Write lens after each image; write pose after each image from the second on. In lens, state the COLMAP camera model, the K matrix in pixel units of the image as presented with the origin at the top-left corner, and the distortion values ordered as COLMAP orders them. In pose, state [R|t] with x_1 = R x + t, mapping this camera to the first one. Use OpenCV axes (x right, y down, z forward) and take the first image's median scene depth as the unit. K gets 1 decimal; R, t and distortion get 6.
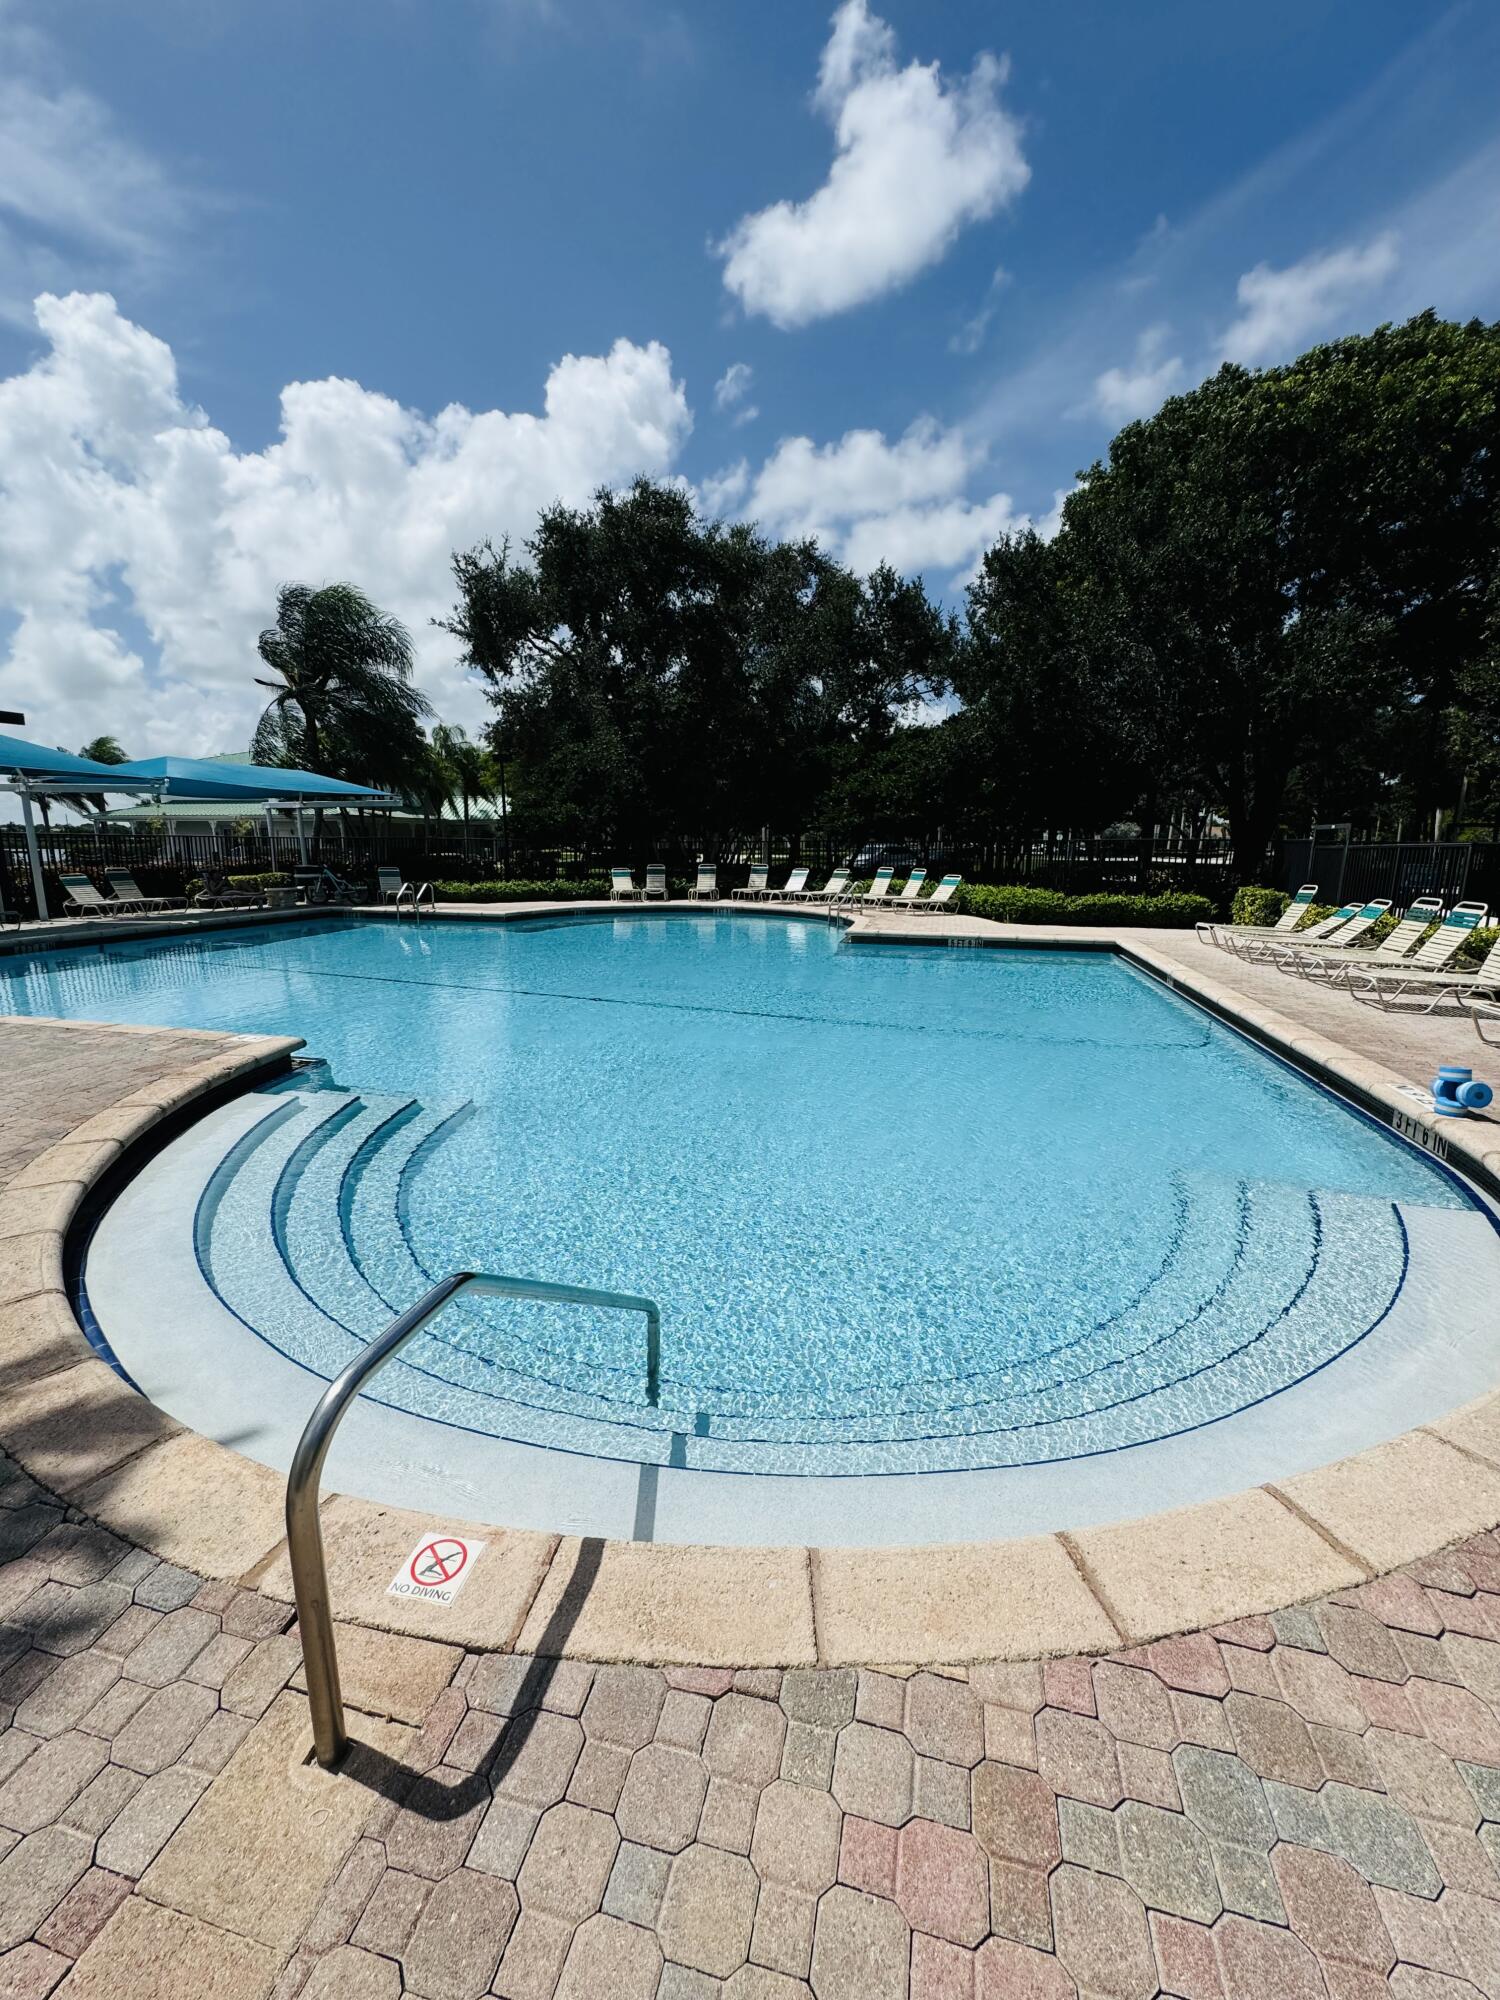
lens RADIAL K [[760.2, 0, 734.7], [0, 760.2, 1011.9], [0, 0, 1]] dist [-0.001087, 0.000122]
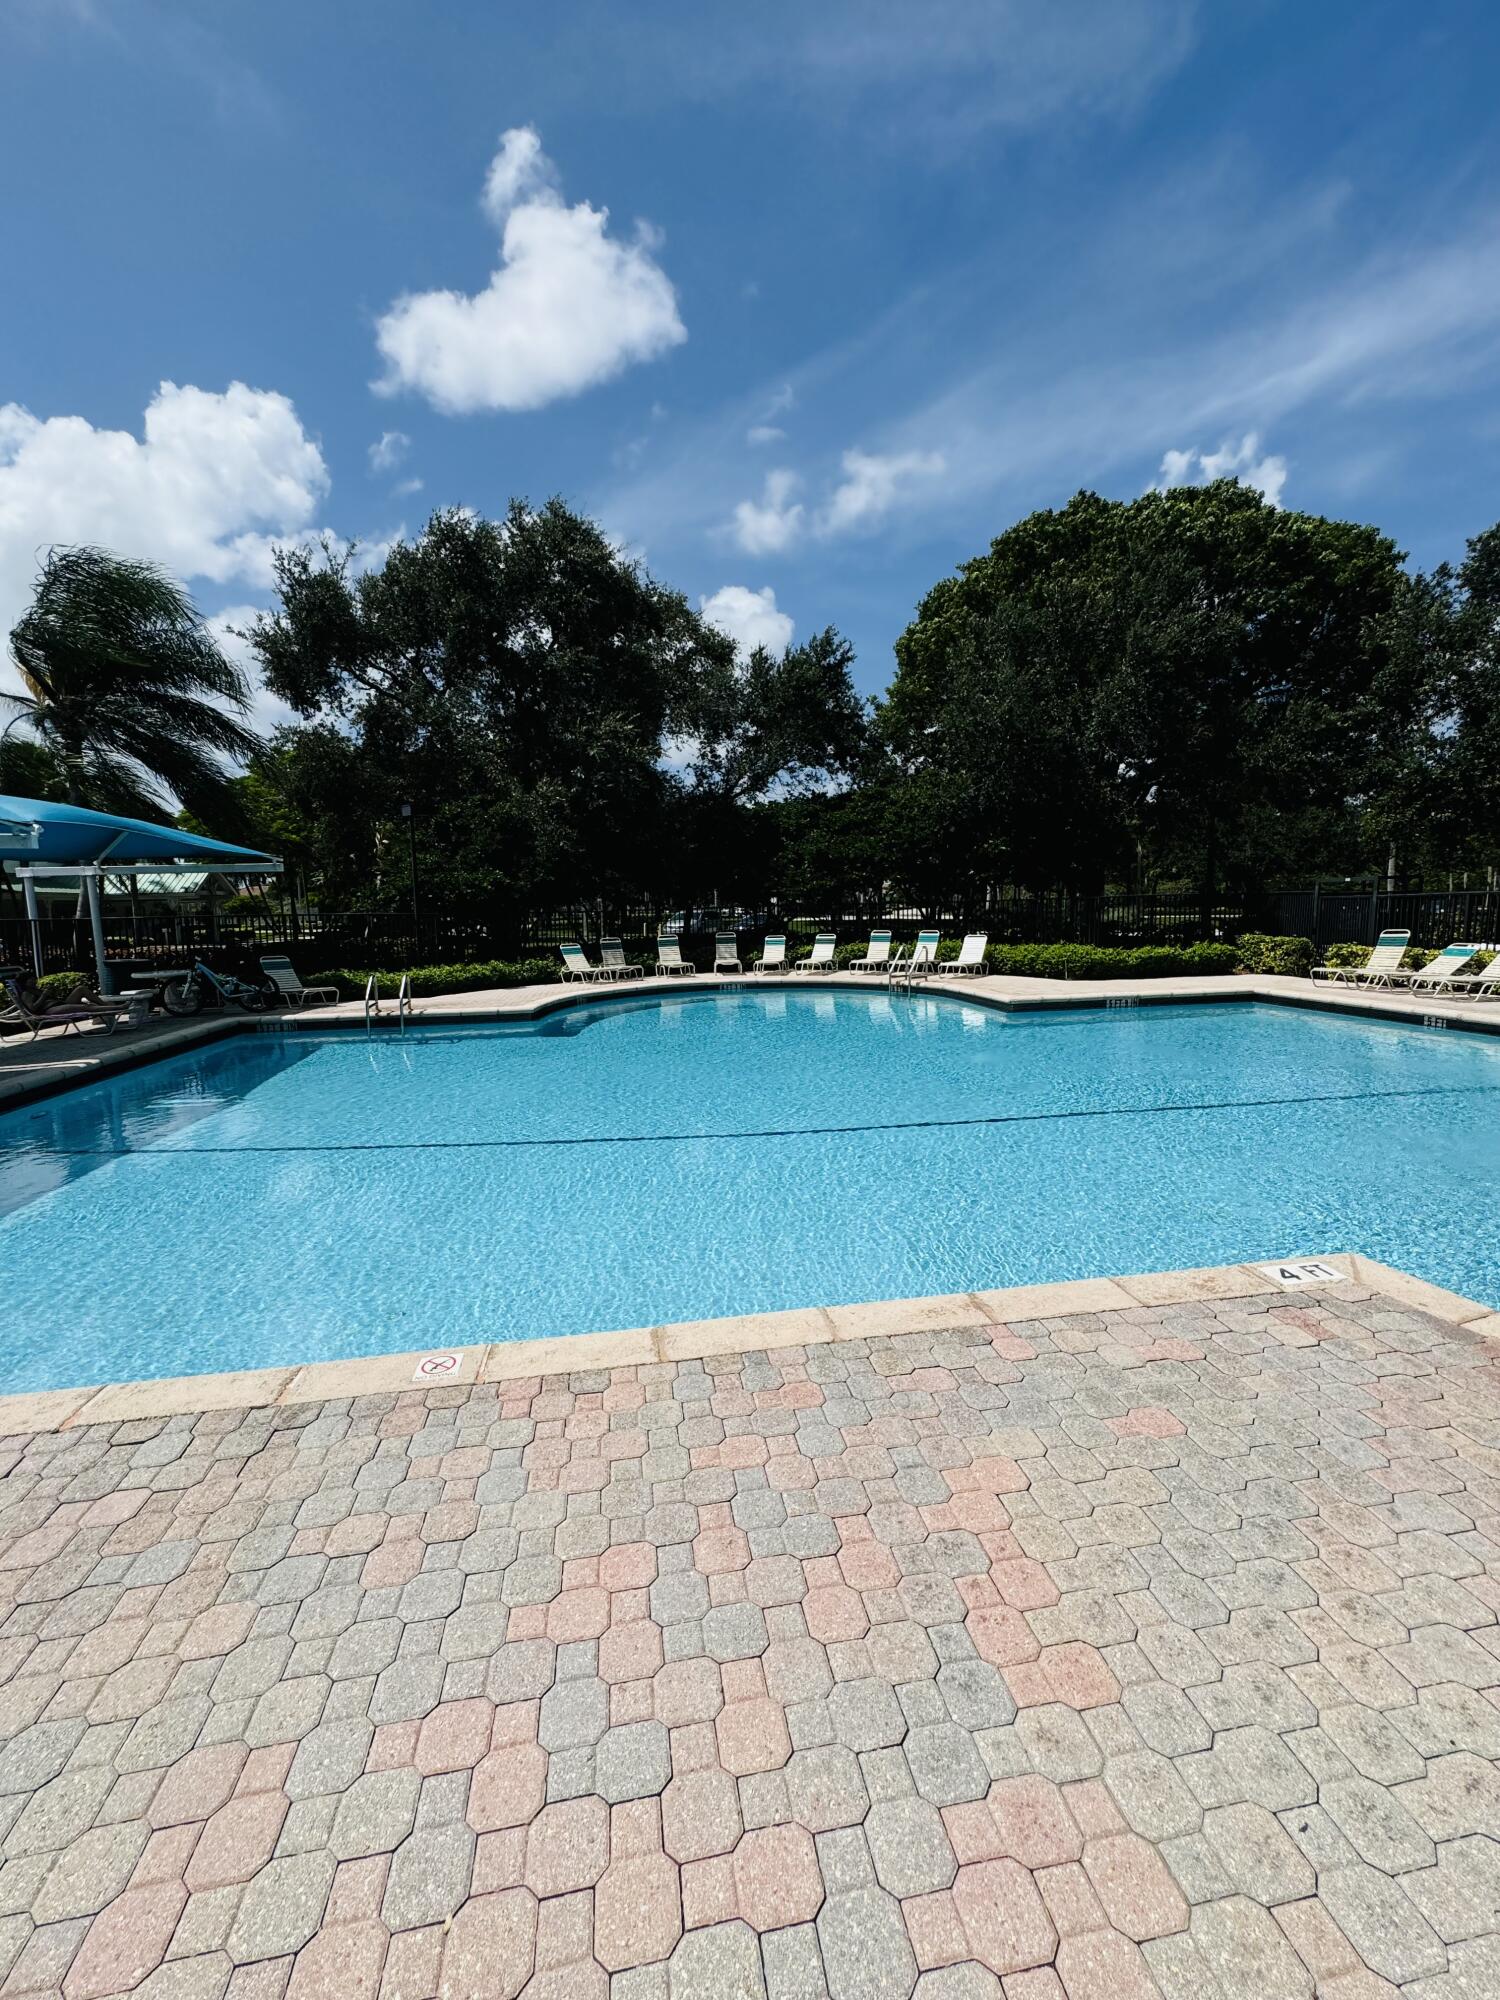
lens RADIAL K [[788.2, 0, 750.0], [0, 788.2, 1000.0], [0, 0, 1]] dist [-0.001507, -0.000178]
pose [[0.920189, -0.065278, 0.385994, -0.270339], [0.108696, 0.989834, -0.091730, -0.029205], [-0.376082, 0.126365, 0.917929, 0.150953]]
